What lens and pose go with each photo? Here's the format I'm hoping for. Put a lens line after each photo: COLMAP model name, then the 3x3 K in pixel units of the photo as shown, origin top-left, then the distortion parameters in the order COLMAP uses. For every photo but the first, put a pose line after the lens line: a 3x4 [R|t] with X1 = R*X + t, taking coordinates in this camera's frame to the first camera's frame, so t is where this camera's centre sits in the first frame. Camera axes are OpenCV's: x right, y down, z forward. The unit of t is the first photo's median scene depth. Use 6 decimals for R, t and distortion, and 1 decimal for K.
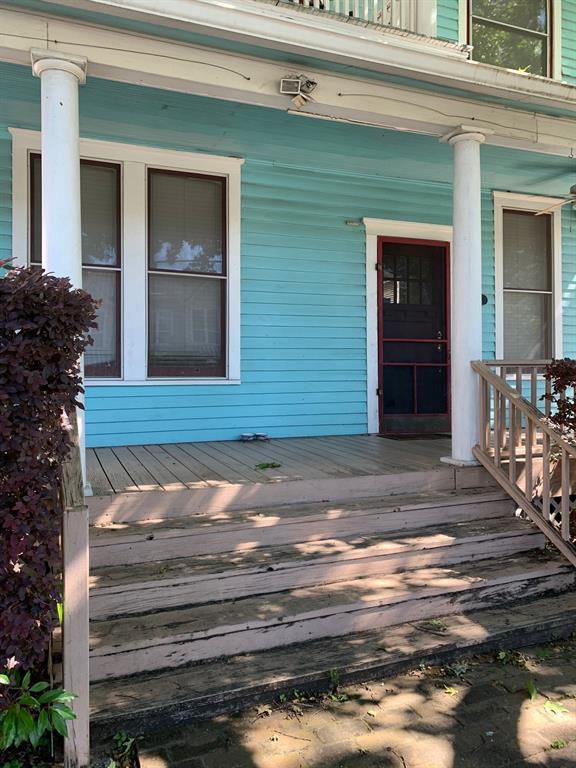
lens RADIAL K [[596.0, 0, 290.0], [0, 596.0, 381.4], [0, 0, 1]] dist [0.023315, -0.040398]
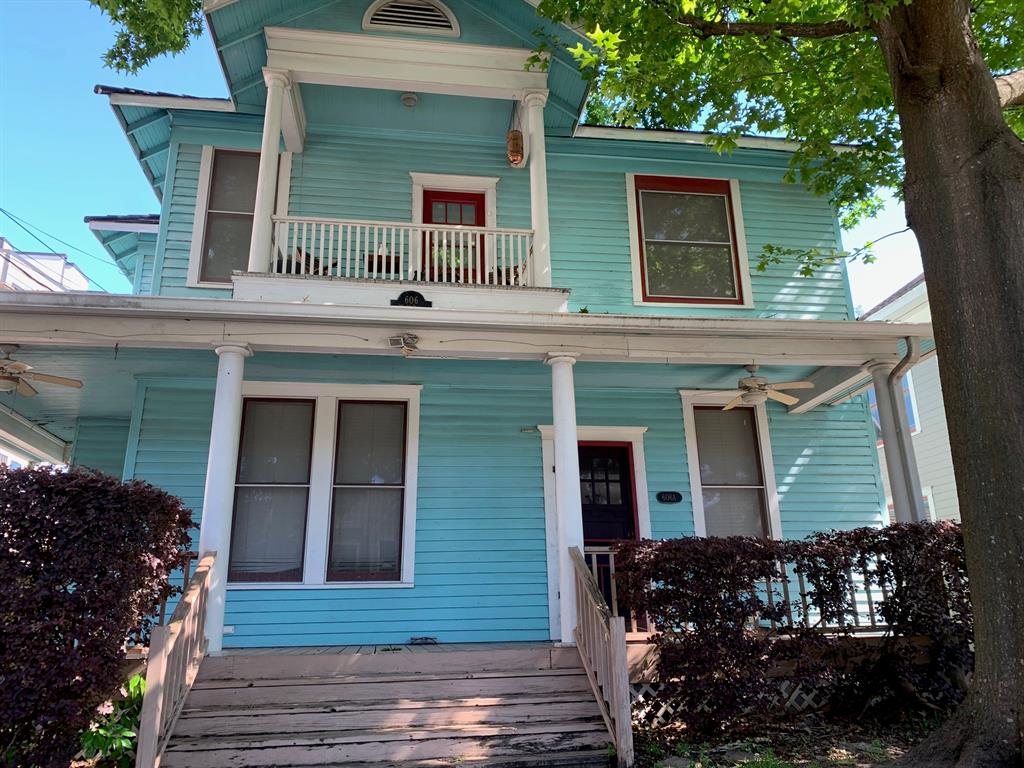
lens RADIAL K [[794.7, 0, 511.0], [0, 794.7, 360.8], [0, 0, 1]] dist [0.023315, -0.040398]
pose [[0.975110, -0.087710, -0.203636, 0.431992], [0.013549, 0.940285, -0.340118, 0.115898], [0.221307, 0.328893, 0.918070, -0.411011]]
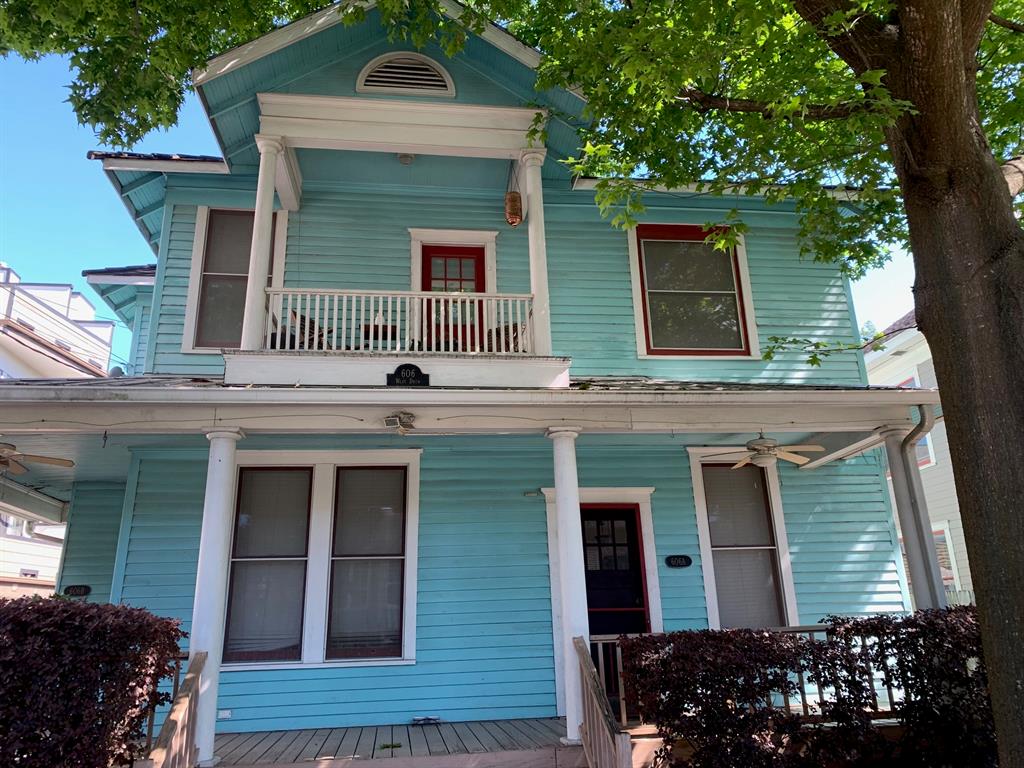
lens RADIAL K [[794.7, 0, 511.9], [0, 794.7, 348.1], [0, 0, 1]] dist [0.023315, -0.040398]
pose [[0.971405, -0.108669, -0.211100, 0.450926], [0.025534, 0.931768, -0.362156, -0.000974], [0.236051, 0.346410, 0.907899, -0.412540]]
